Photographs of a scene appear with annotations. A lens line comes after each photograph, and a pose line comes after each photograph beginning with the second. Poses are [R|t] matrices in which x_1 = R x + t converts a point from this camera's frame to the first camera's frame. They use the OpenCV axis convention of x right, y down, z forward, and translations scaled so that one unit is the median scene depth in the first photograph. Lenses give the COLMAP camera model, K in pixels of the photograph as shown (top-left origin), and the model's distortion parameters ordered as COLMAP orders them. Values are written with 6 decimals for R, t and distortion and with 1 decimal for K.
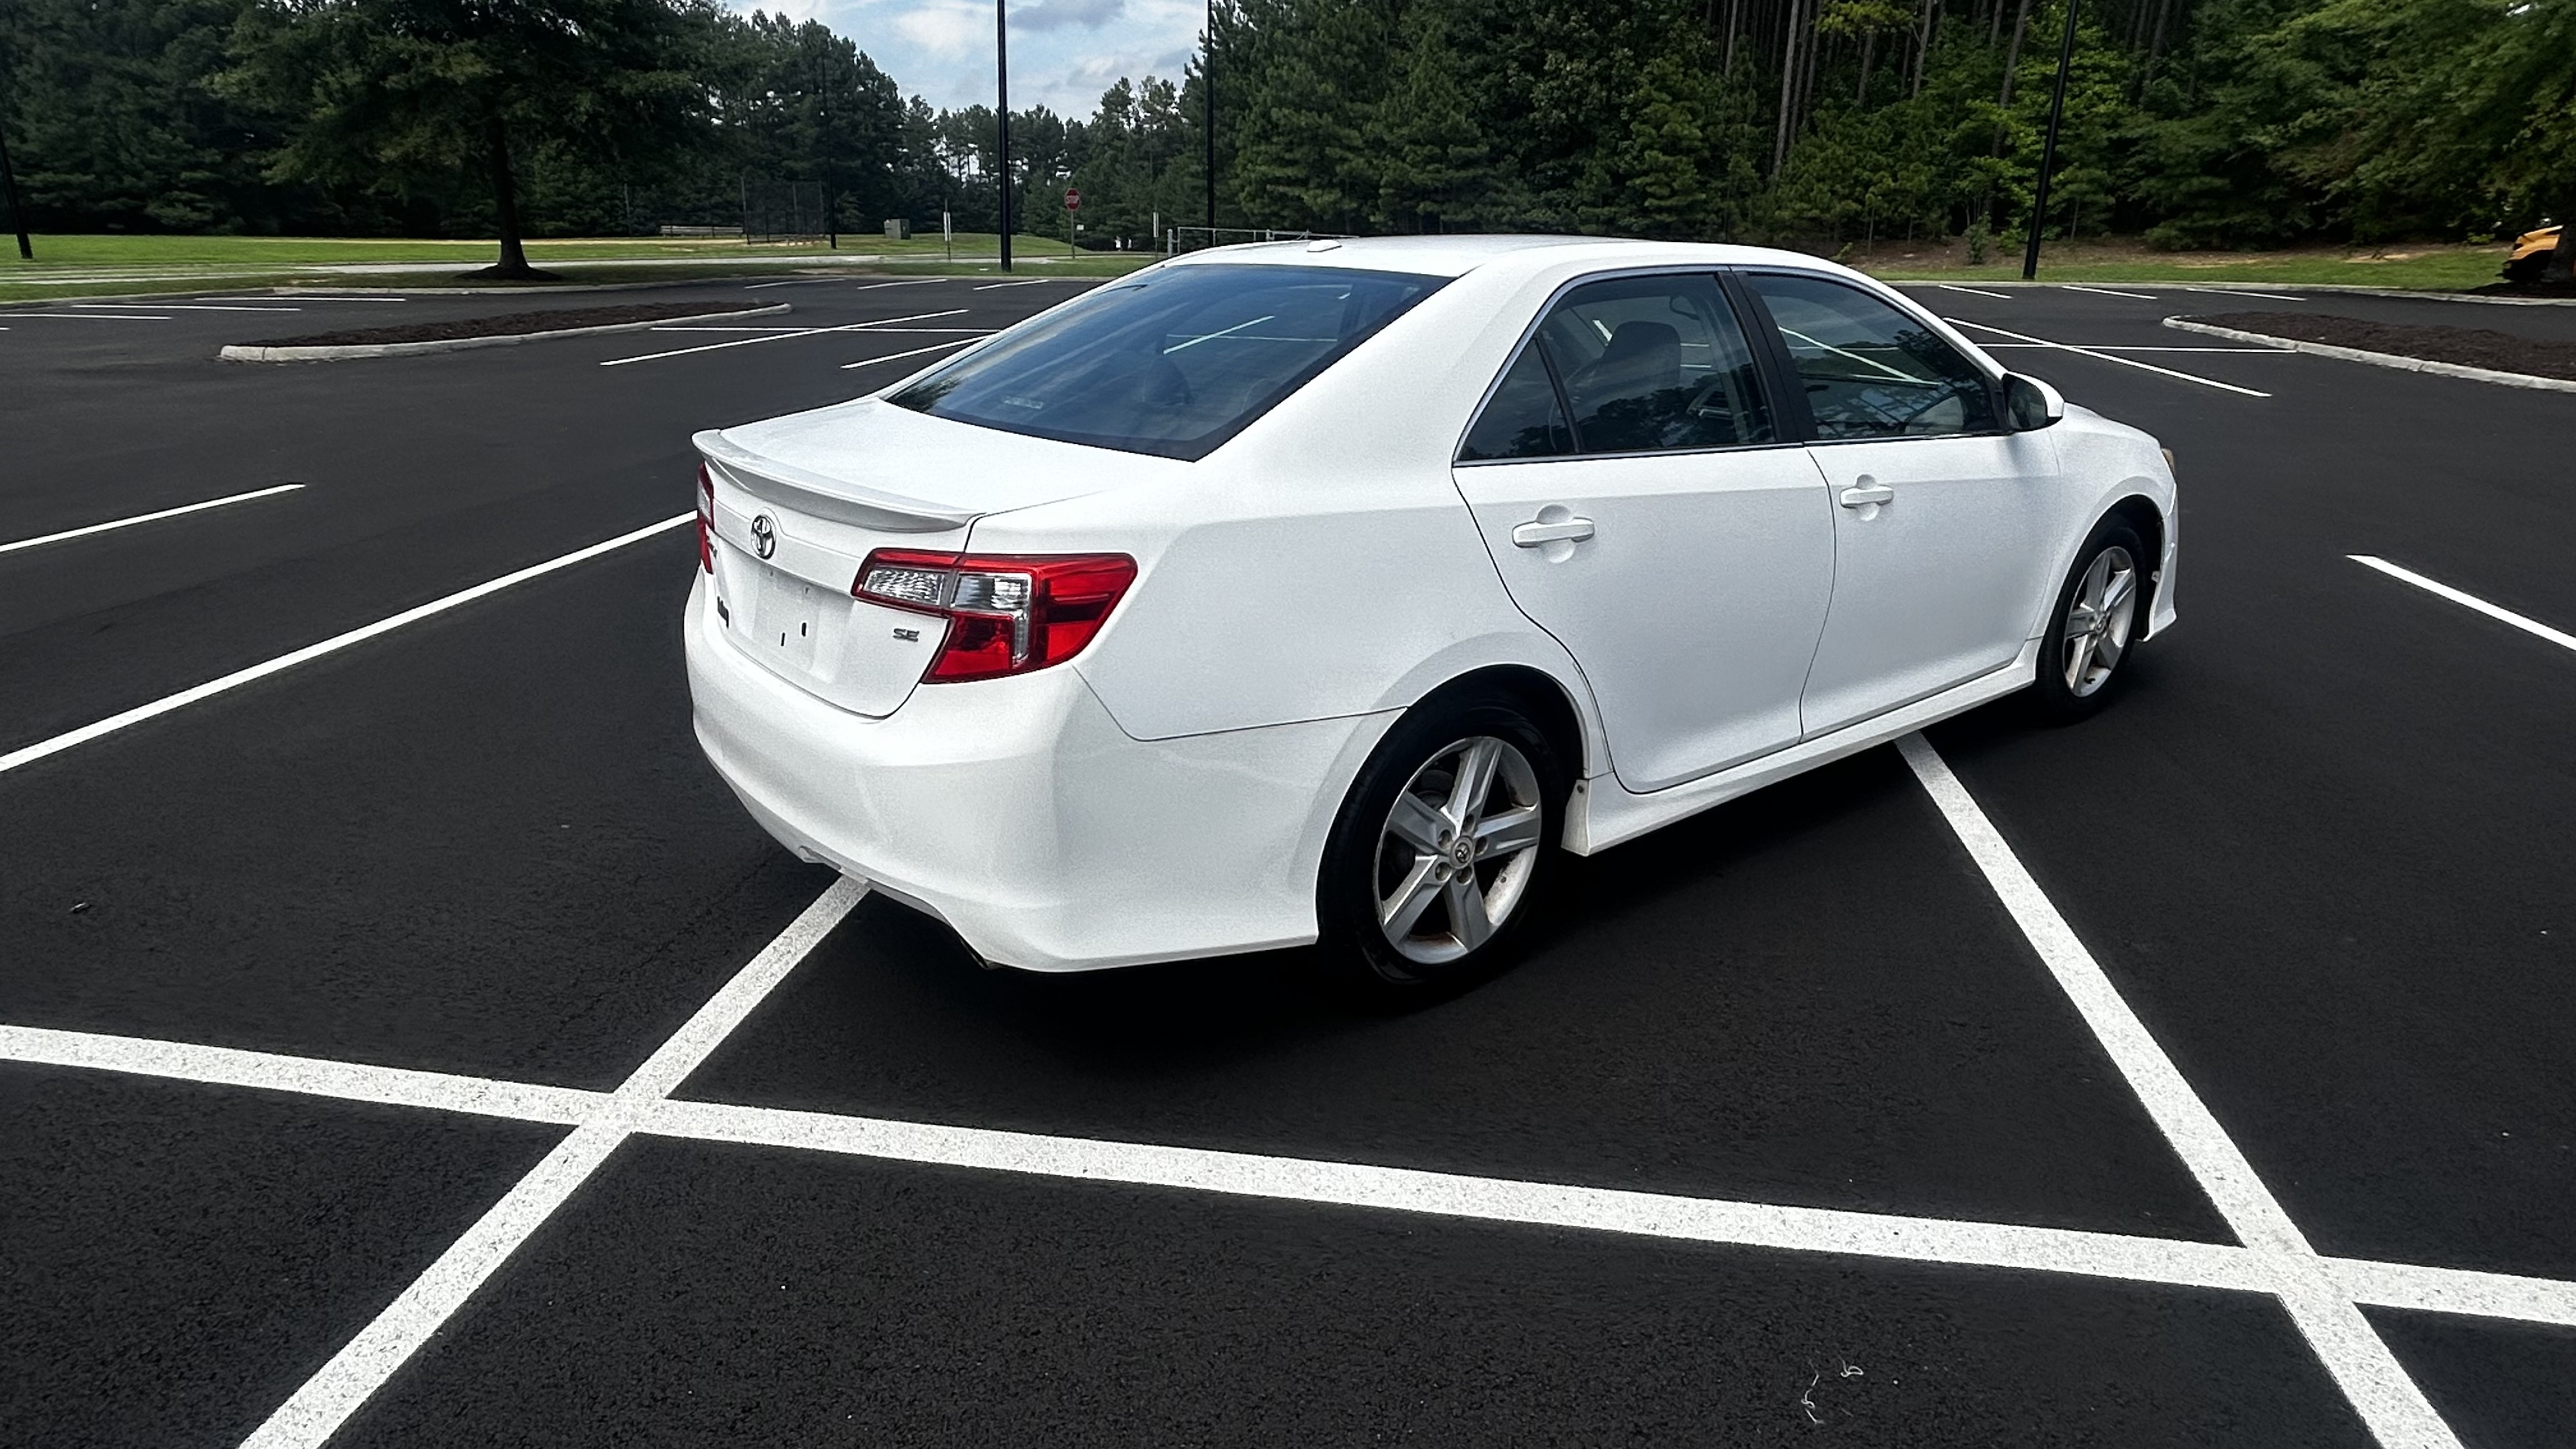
lens RADIAL K [[1416.5, 0, 1286.1], [0, 1416.5, 705.4], [0, 0, 1]] dist [0.001636, 0.001391]
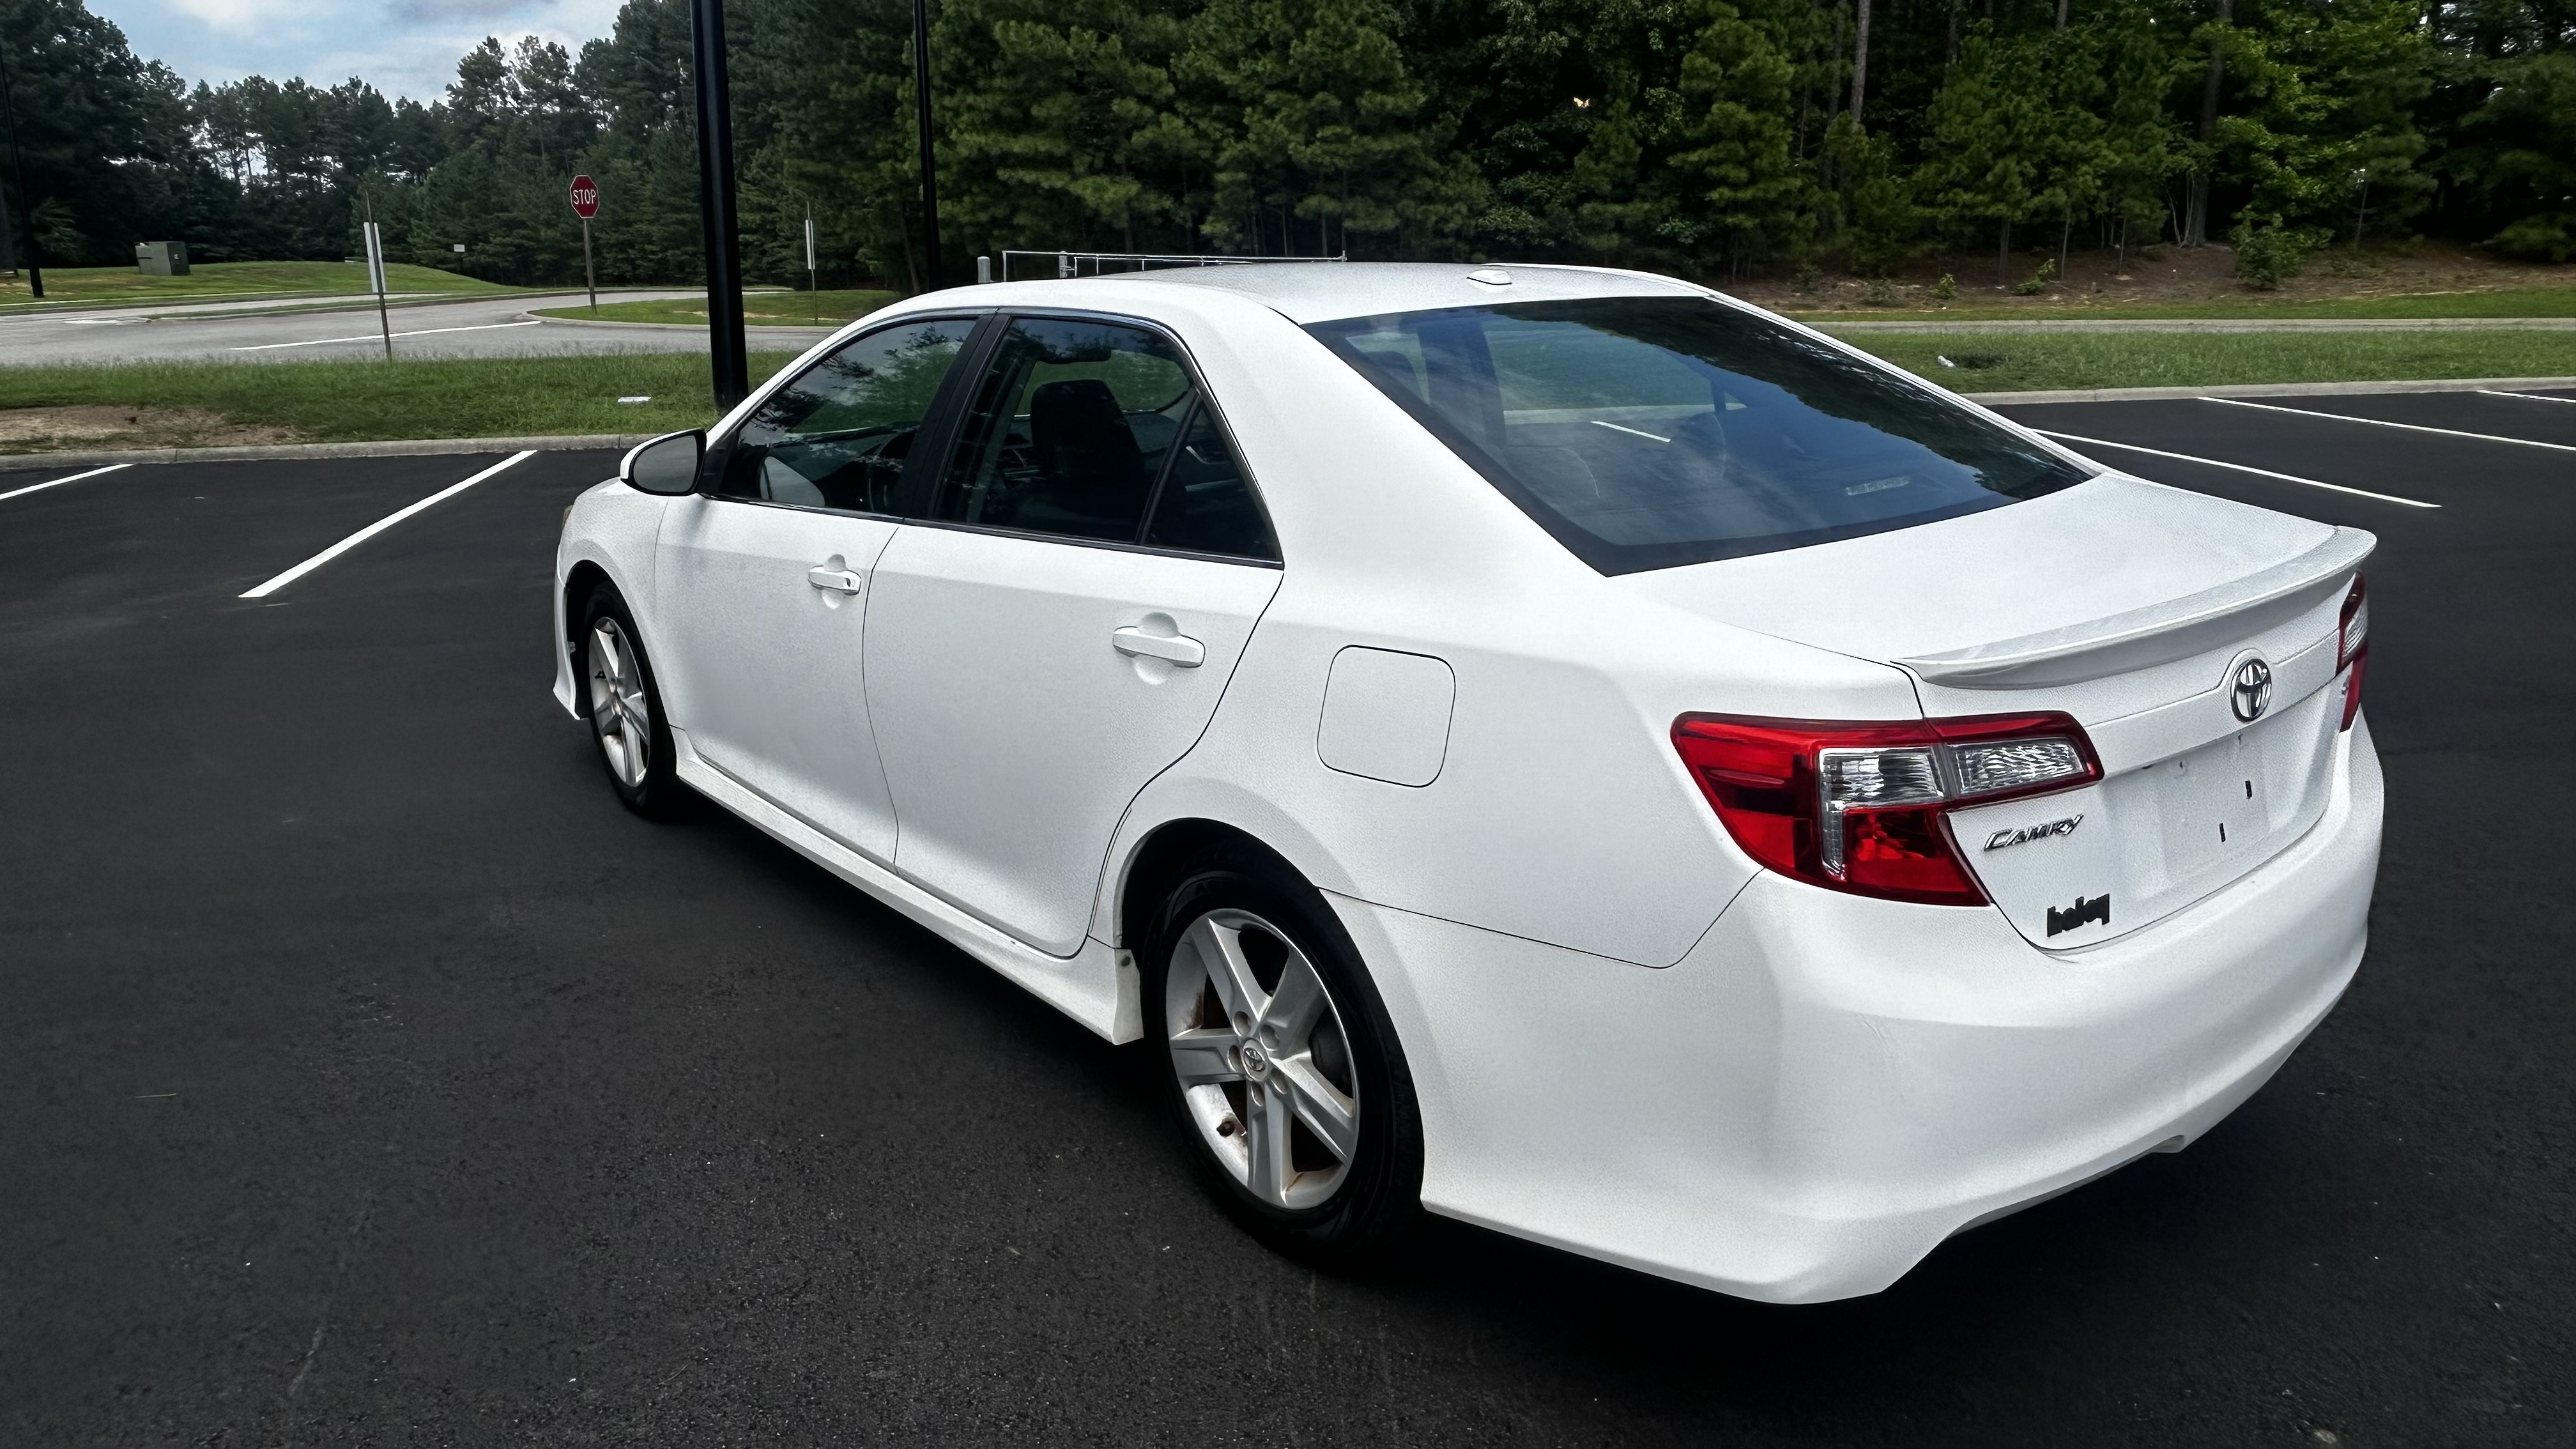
lens RADIAL K [[1732.9, 0, 1290.0], [0, 1732.9, 738.2], [0, 0, 1]] dist [-0.005984, 0.007017]
pose [[0.949954, -0.099719, 0.296047, -0.038516], [0.112780, 0.993244, -0.027327, -0.041292], [-0.291322, 0.059347, 0.954782, 0.119088]]
